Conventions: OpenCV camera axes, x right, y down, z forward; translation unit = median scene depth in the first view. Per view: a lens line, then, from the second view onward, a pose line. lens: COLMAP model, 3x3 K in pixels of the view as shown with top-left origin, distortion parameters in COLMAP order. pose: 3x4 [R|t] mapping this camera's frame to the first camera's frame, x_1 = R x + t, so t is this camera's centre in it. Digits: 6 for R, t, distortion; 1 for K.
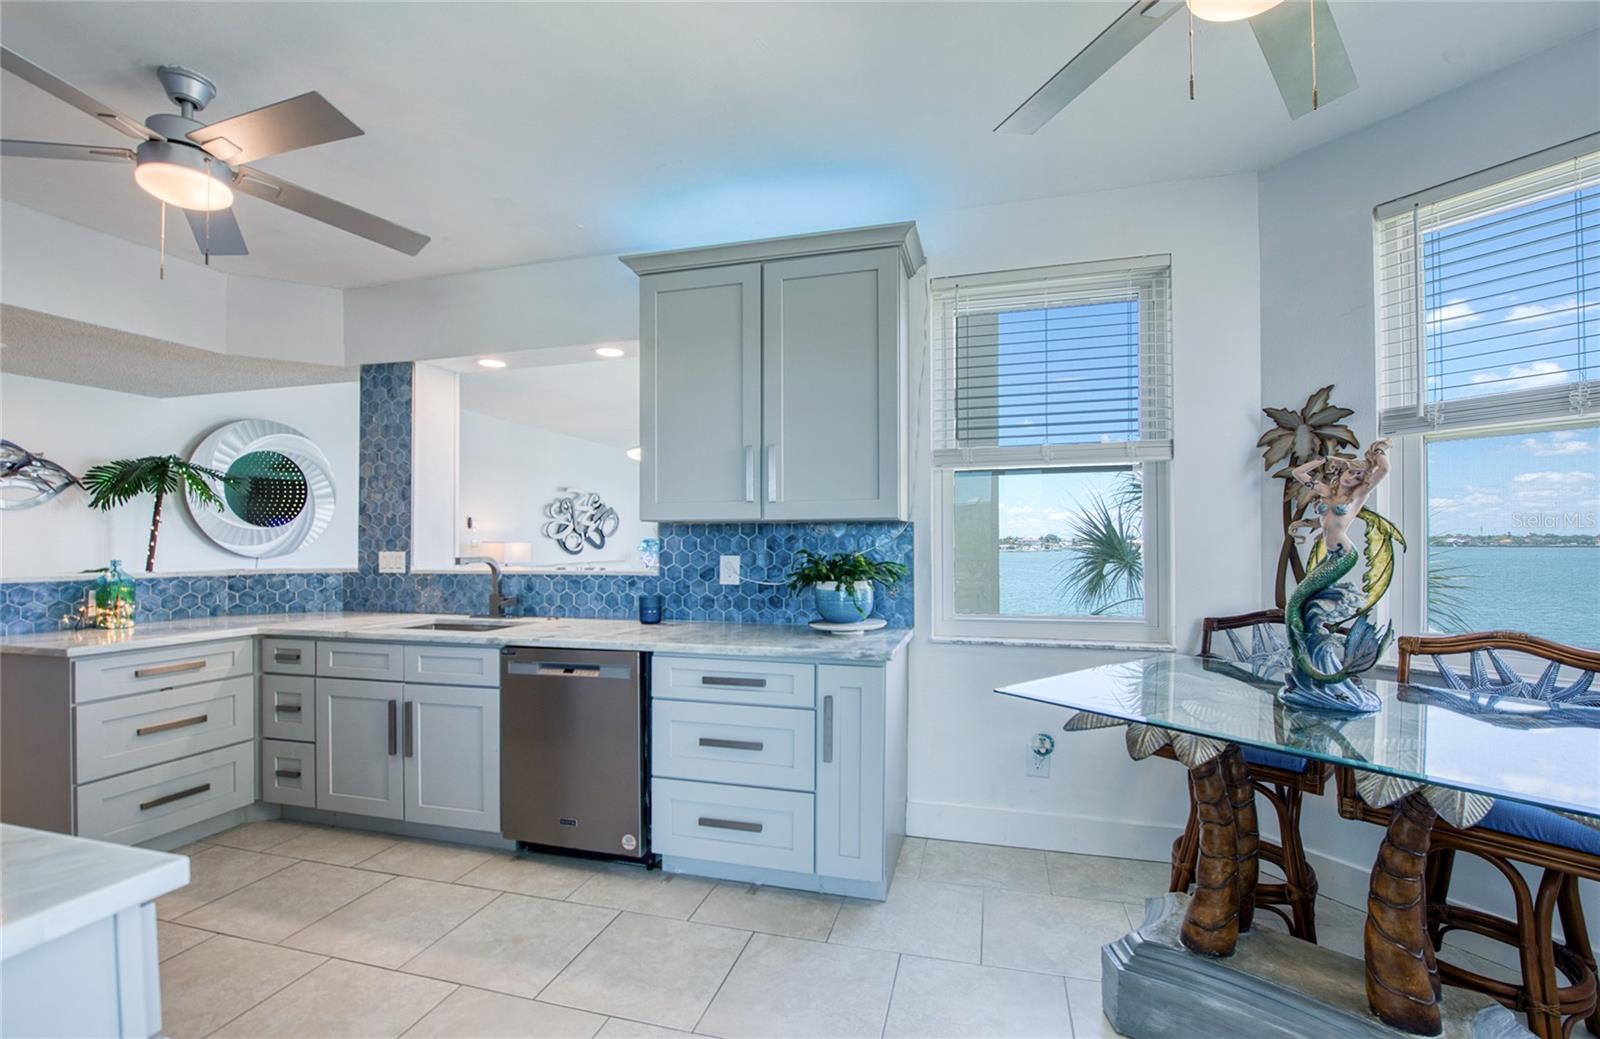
lens RADIAL K [[648.2, 0, 803.3], [0, 648.2, 540.4], [0, 0, 1]] dist [-0.026644, -0.000263]
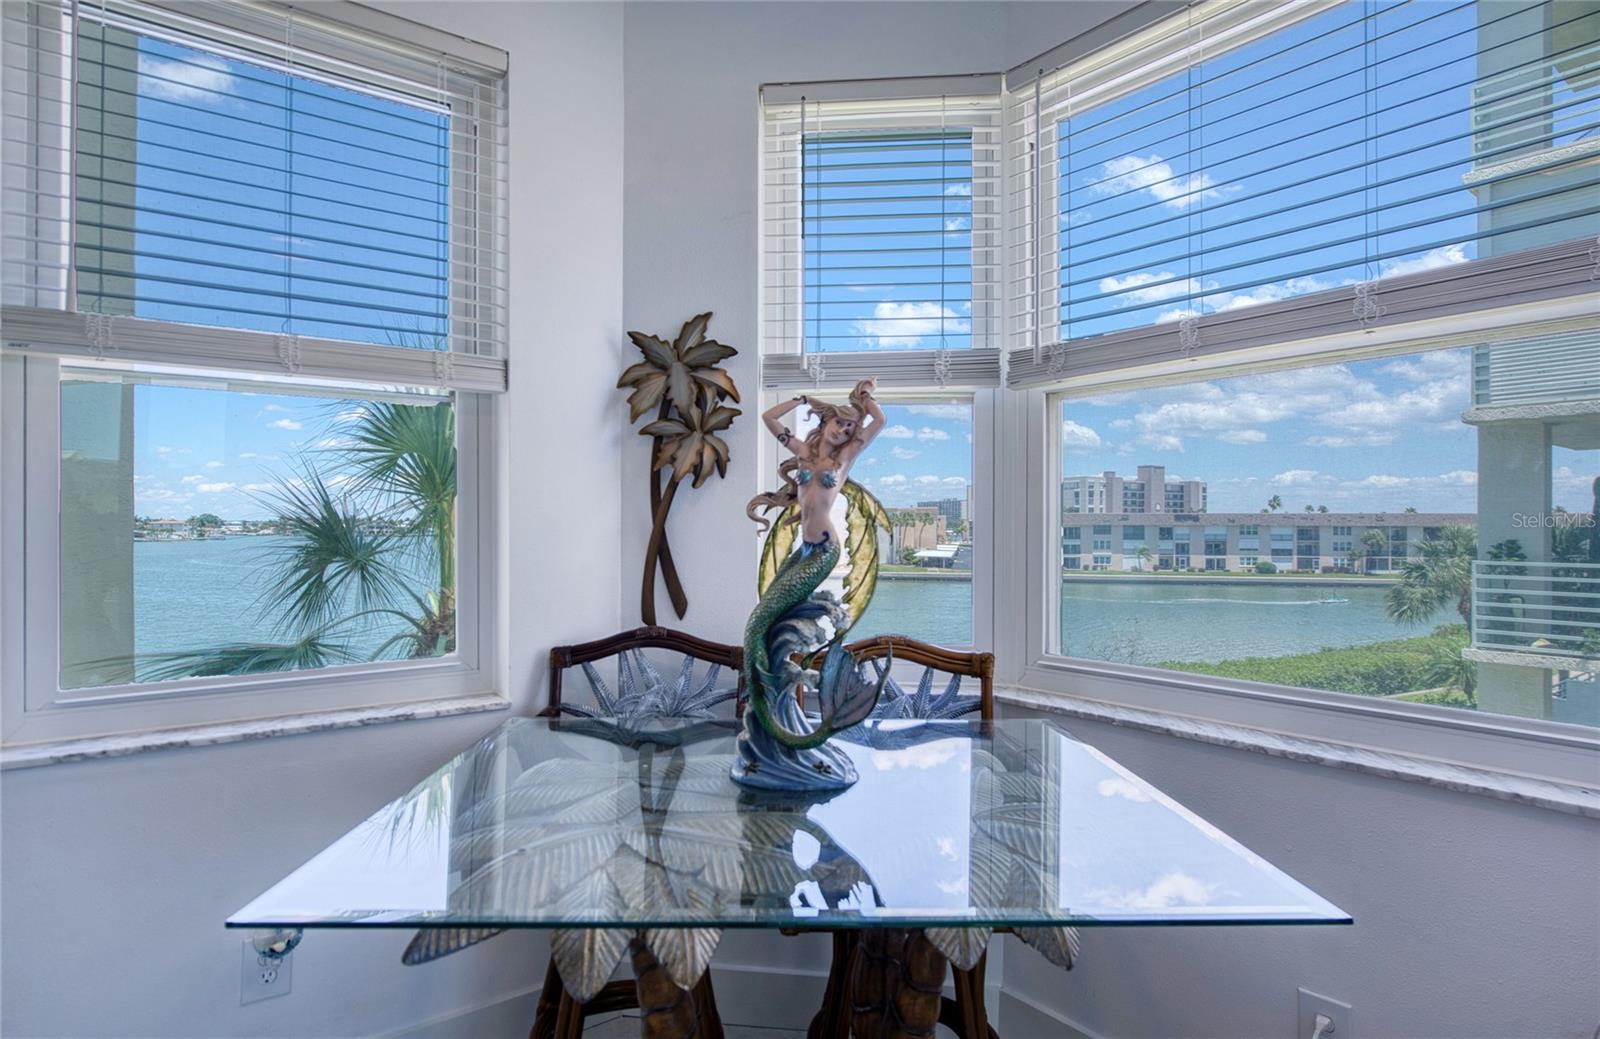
lens RADIAL K [[878.0, 0, 795.1], [0, 878.0, 522.8], [0, 0, 1]] dist [-0.001864, -0.002696]
pose [[0.582097, 0.006762, 0.813091, 0.042420], [-0.005163, 0.999976, -0.004620, 0.000062], [-0.813103, -0.001509, 0.582118, 0.279309]]
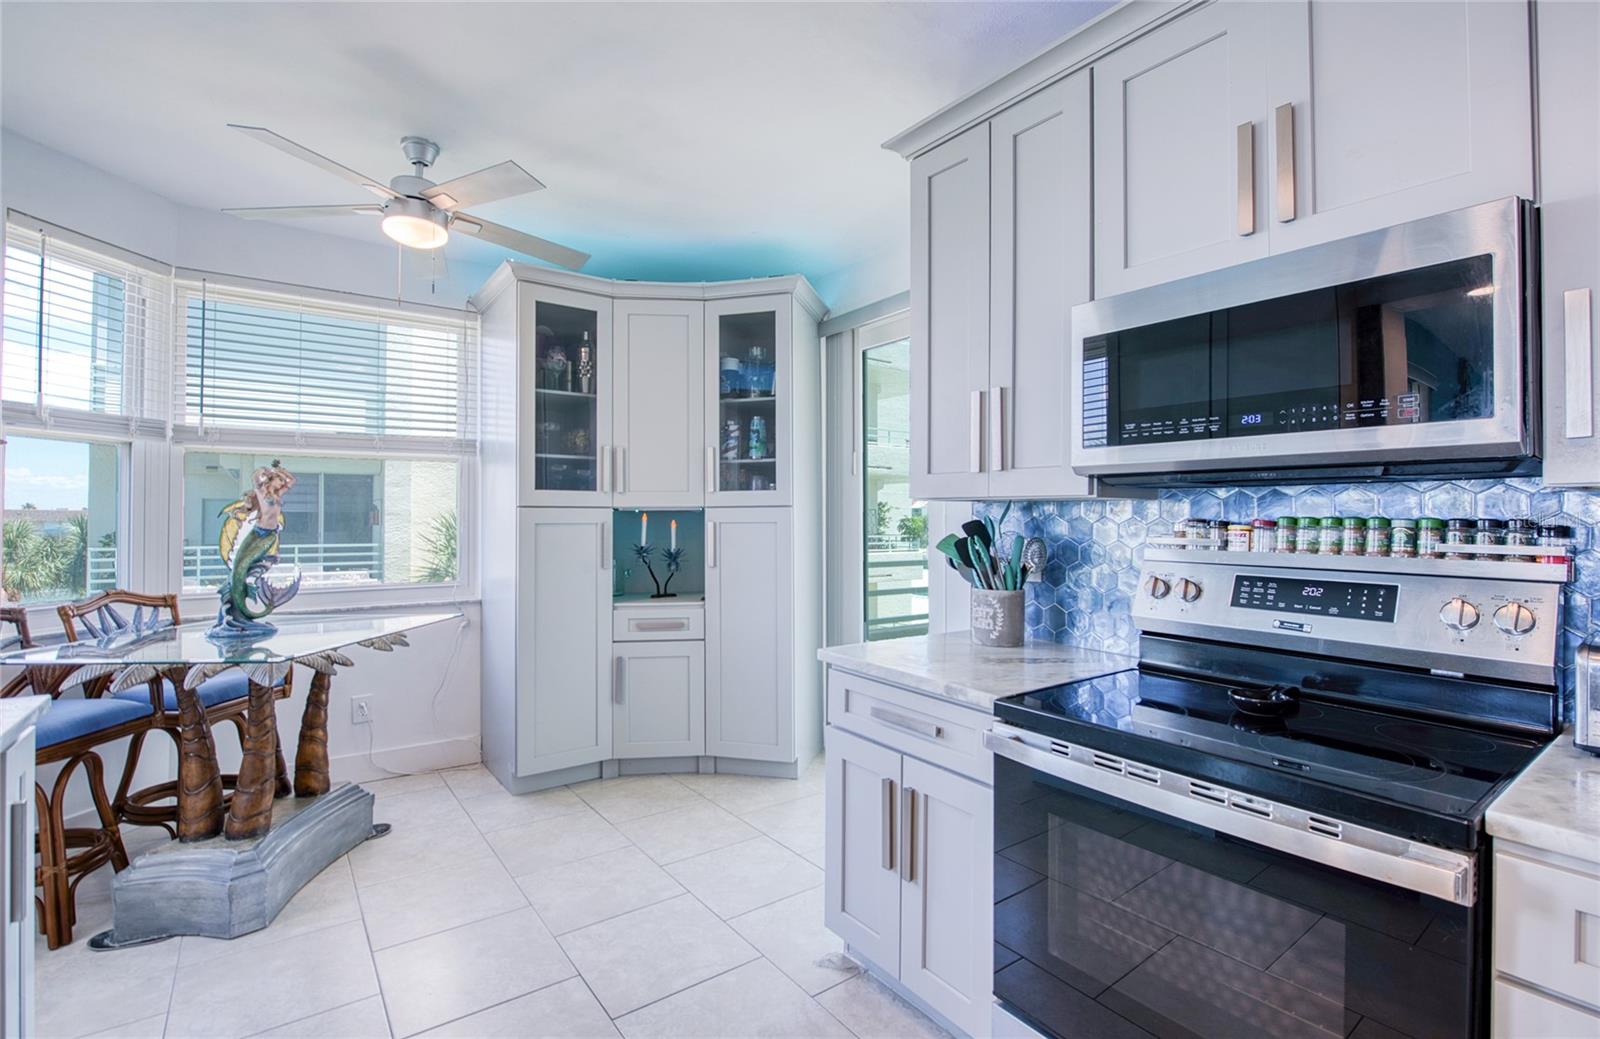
lens RADIAL K [[717.7, 0, 787.4], [0, 717.7, 508.2], [0, 0, 1]] dist [-0.012805, -0.000671]
pose [[-0.787286, 0.015421, 0.616395, -0.734974], [0.001748, 0.999739, -0.022780, 0.004384], [-0.616586, -0.016857, -0.787107, 0.912829]]
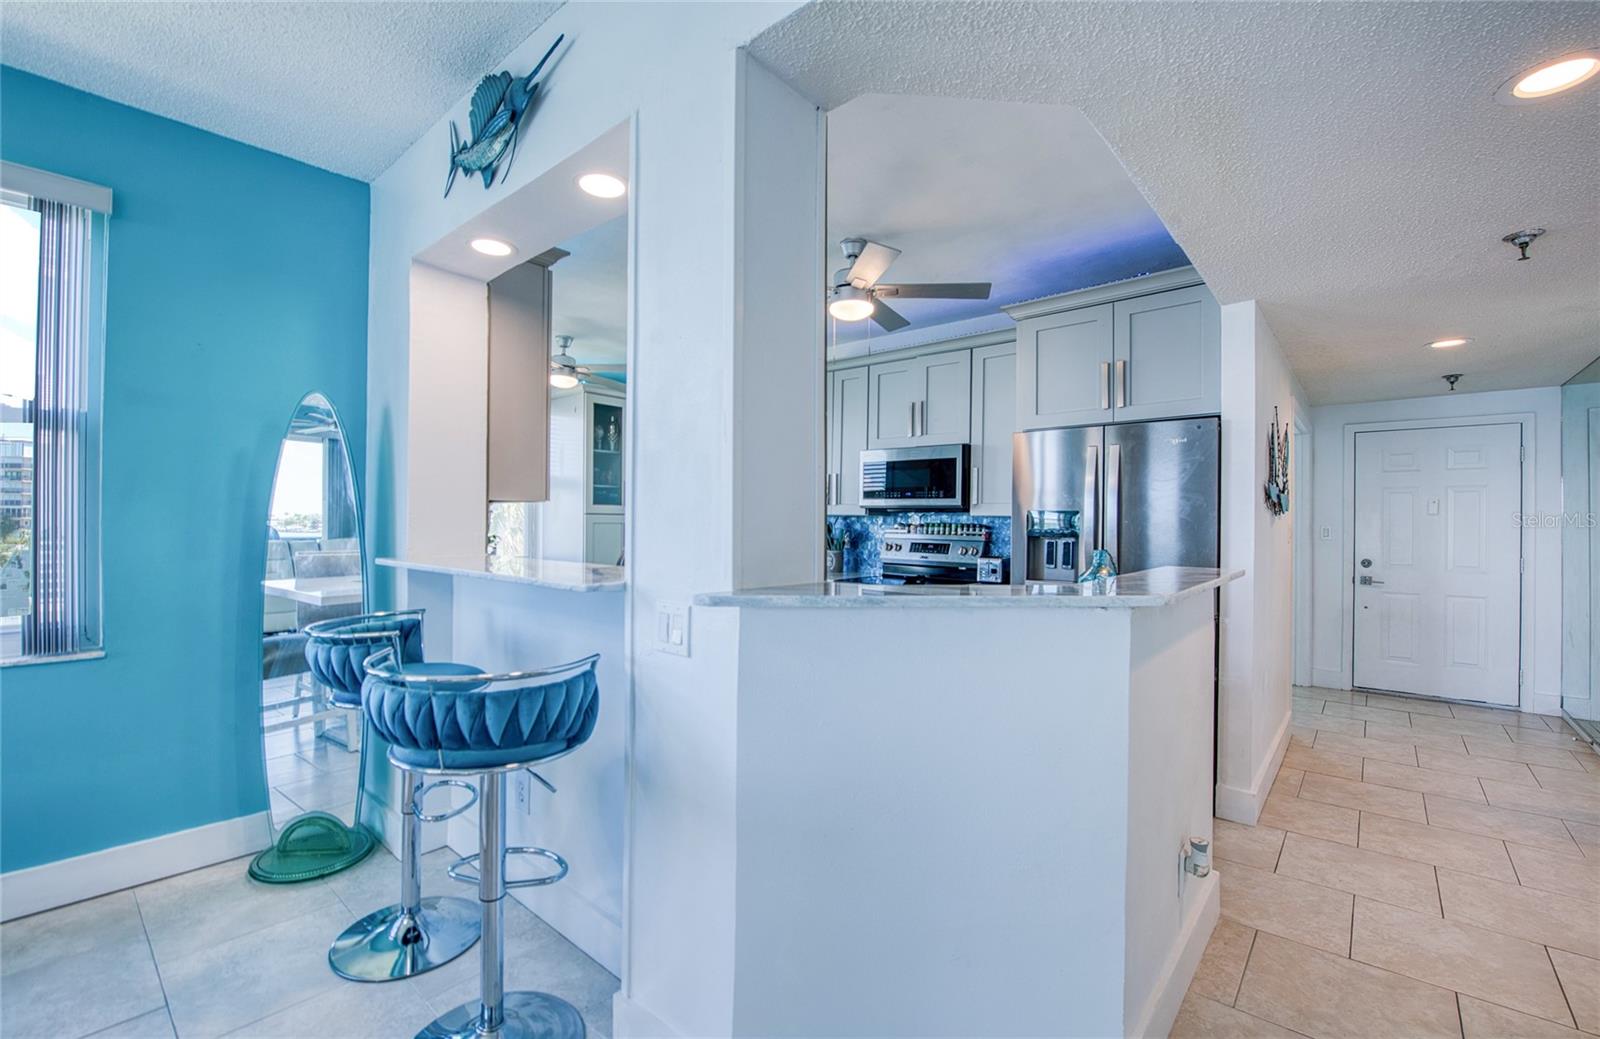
lens RADIAL K [[675.4, 0, 790.3], [0, 675.4, 523.2], [0, 0, 1]] dist [-0.011229, -0.002386]
pose [[-0.899953, -0.001593, 0.435984, -1.154386], [-0.003661, 0.999986, -0.003903, 0.007561], [-0.435972, -0.005109, -0.899946, 1.930019]]
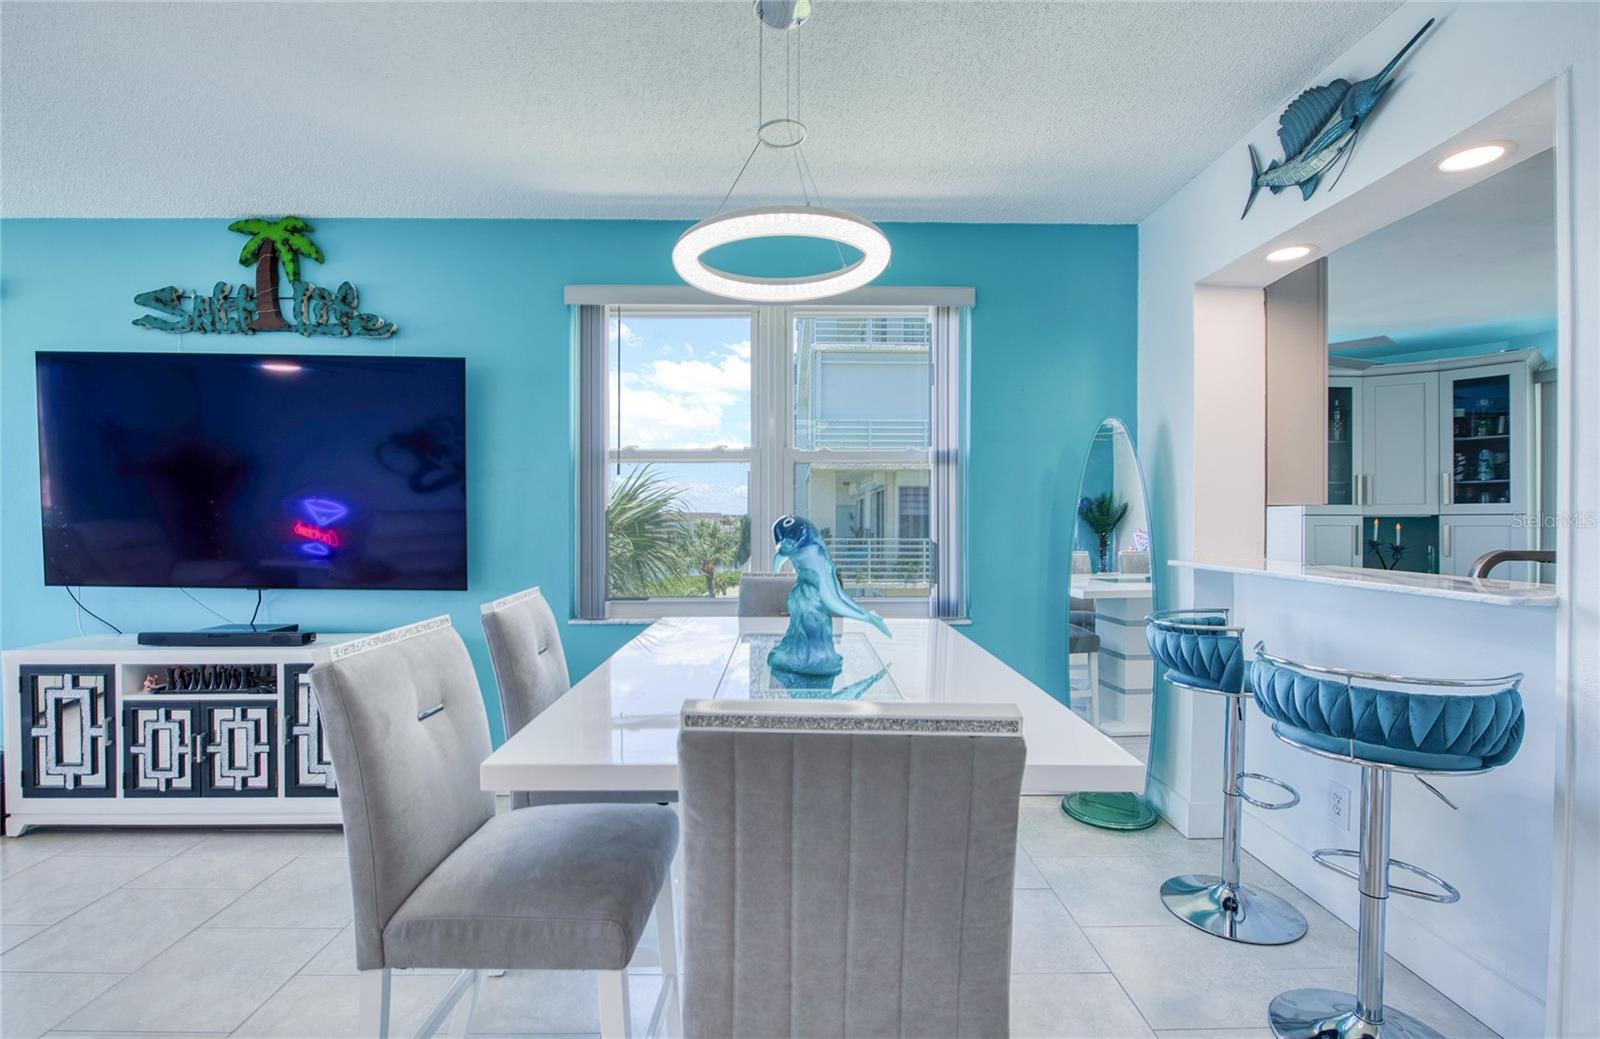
lens RADIAL K [[717.7, 0, 769.3], [0, 717.7, 521.6], [0, 0, 1]] dist [-0.012805, -0.000671]
pose [[-0.272909, 0.001618, 0.962039, -1.131015], [-0.003311, 0.999991, -0.002621, 0.000972], [-0.962034, -0.003901, -0.272901, 2.205476]]
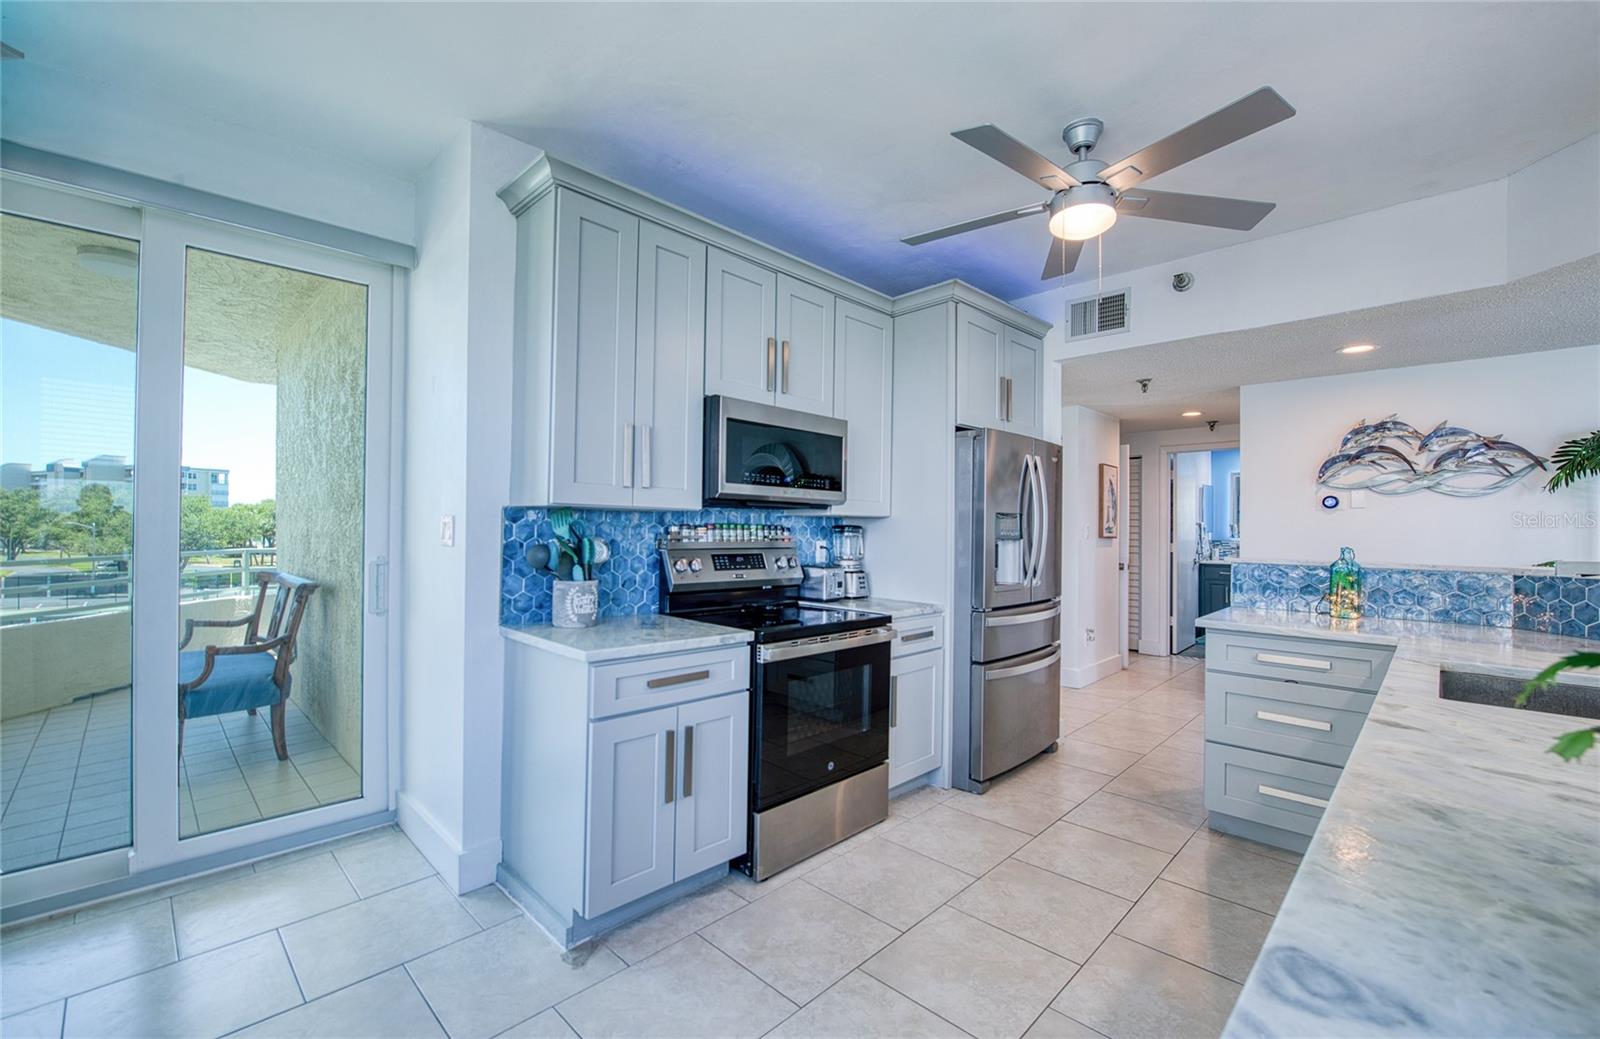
lens RADIAL K [[675.4, 0, 800.5], [0, 675.4, 519.3], [0, 0, 1]] dist [-0.011229, -0.002386]
pose [[-0.474128, -0.008272, -0.880417, 0.254727], [-0.004931, 0.999965, -0.006740, -0.001208], [0.880442, 0.001146, -0.474152, 0.831300]]
